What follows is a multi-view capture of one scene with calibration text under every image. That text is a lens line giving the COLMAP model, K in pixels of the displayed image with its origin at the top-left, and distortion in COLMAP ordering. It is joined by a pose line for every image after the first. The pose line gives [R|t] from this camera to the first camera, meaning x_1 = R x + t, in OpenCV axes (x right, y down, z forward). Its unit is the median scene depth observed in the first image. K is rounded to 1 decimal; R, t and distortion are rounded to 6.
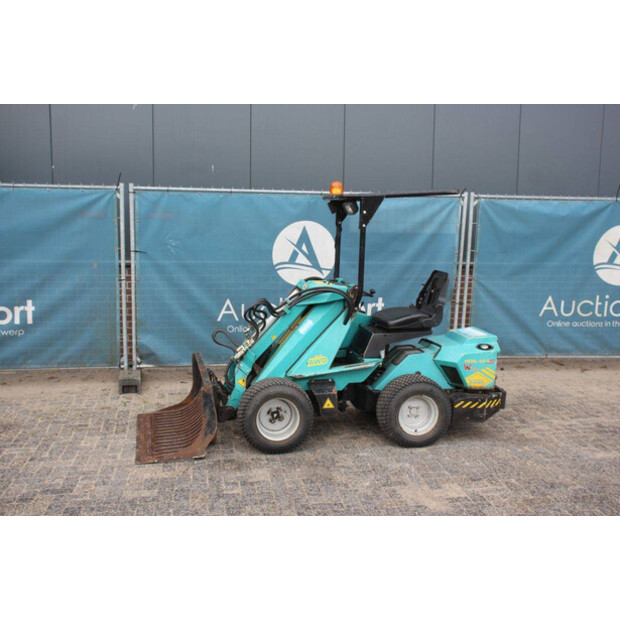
lens RADIAL K [[1581.4, 0, 309.0], [0, 1581.4, 309.9], [0, 0, 1]] dist [0.448468, 0.000000]
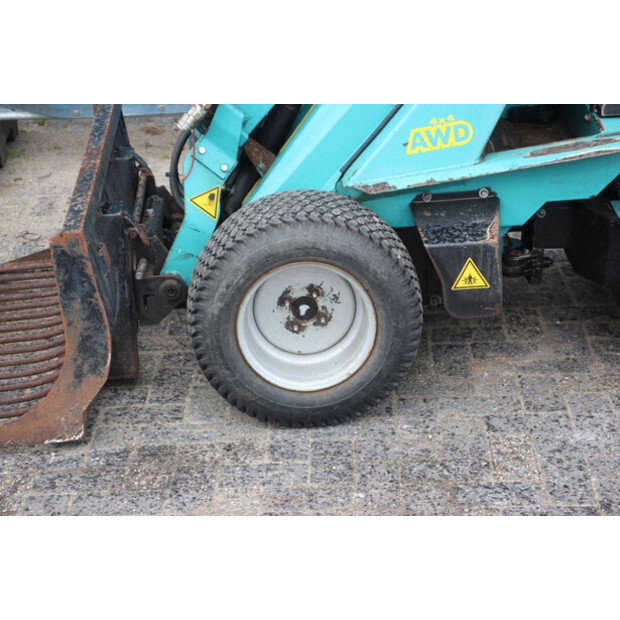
lens RADIAL K [[1581.4, 0, 314.0], [0, 1581.4, 312.6], [0, 0, 1]] dist [0.448468, 0.000000]
pose [[0.960368, 0.037893, -0.276146, 0.069657], [0.042726, 0.958996, 0.280182, -0.023089], [0.275440, -0.280877, 0.919370, 0.702448]]
